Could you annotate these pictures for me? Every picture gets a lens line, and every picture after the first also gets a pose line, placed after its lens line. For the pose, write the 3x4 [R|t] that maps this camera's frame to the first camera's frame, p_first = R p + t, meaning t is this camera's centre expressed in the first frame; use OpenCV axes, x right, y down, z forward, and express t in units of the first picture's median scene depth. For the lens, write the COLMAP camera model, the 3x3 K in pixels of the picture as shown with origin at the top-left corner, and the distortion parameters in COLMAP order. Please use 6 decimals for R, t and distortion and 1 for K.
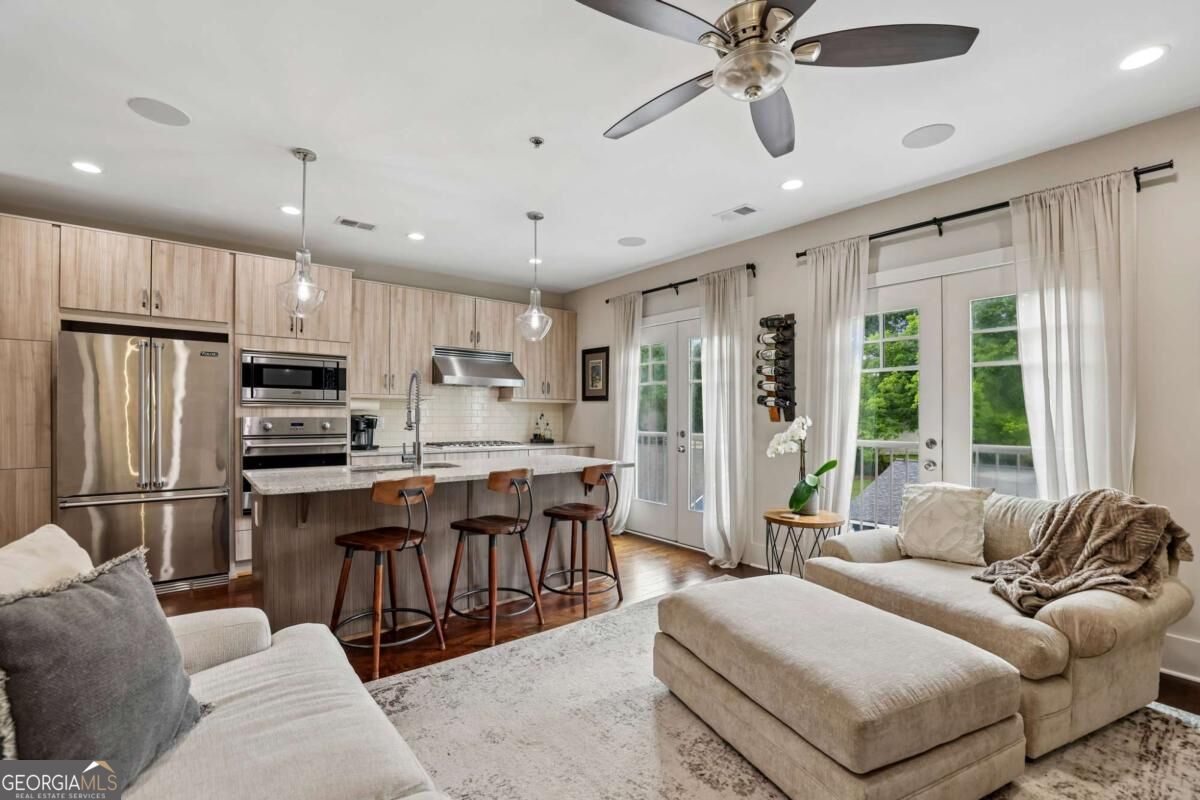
lens RADIAL K [[551.9, 0, 591.7], [0, 551.9, 410.1], [0, 0, 1]] dist [-0.019116, 0.001771]
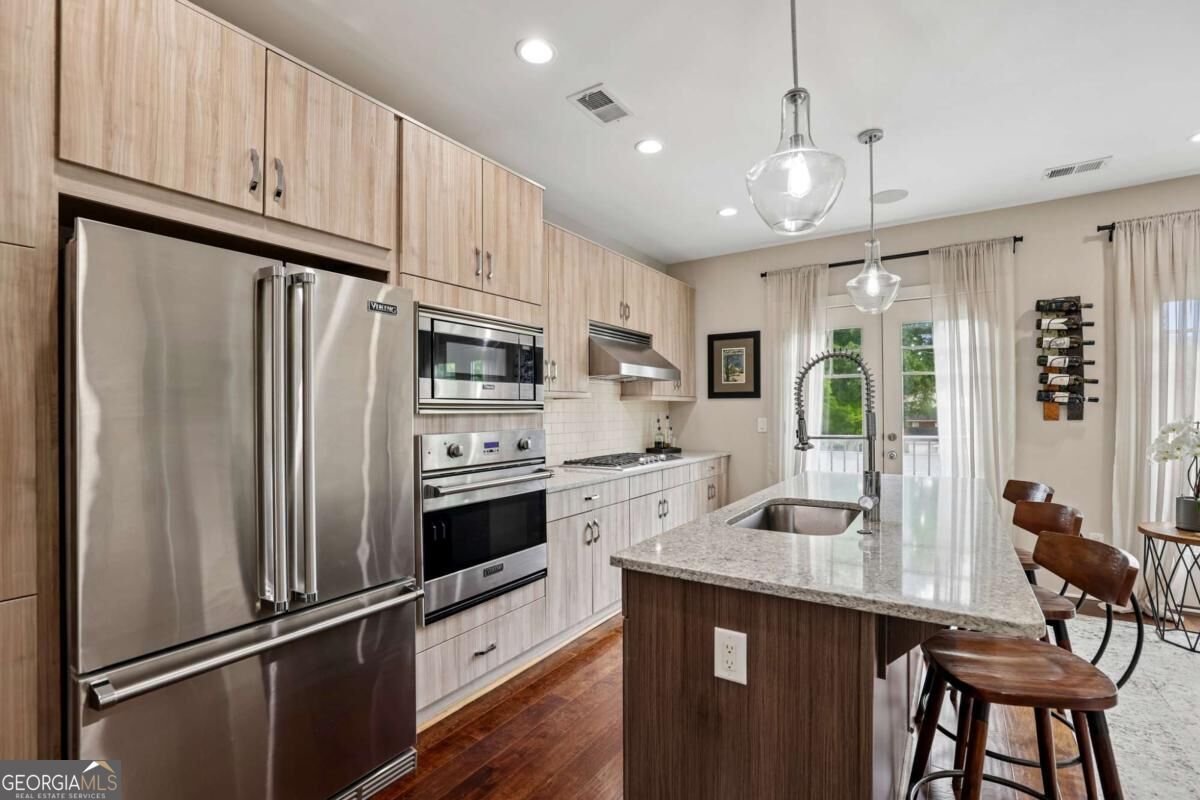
lens RADIAL K [[551.9, 0, 609.6], [0, 551.9, 405.6], [0, 0, 1]] dist [-0.019116, 0.001771]
pose [[0.943652, -0.012132, 0.330717, -0.583707], [0.012758, 0.999919, 0.000279, -0.011542], [-0.330694, 0.003956, 0.943730, 0.408790]]
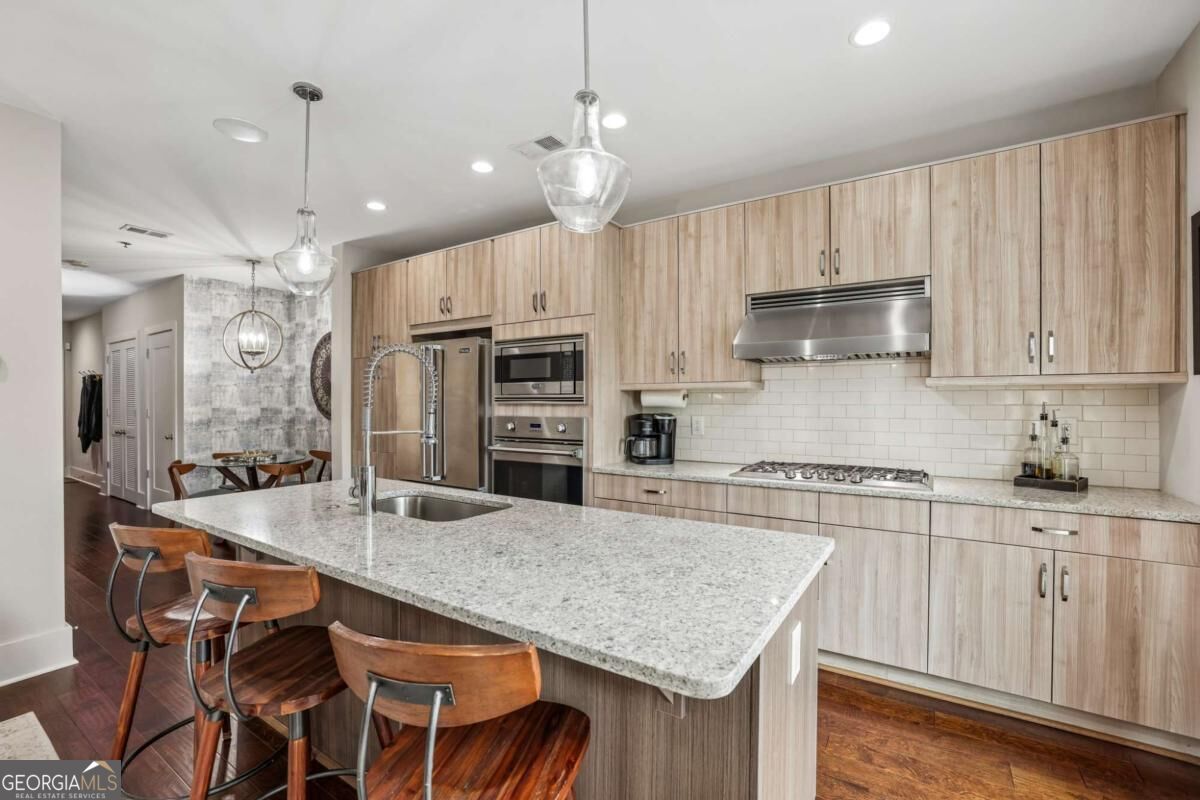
lens RADIAL K [[551.9, 0, 594.1], [0, 551.9, 407.0], [0, 0, 1]] dist [-0.019116, 0.001771]
pose [[0.291156, -0.007906, -0.956643, 0.258141], [0.005812, 0.999962, -0.006495, 0.004175], [0.956658, -0.003669, 0.291191, 0.808494]]
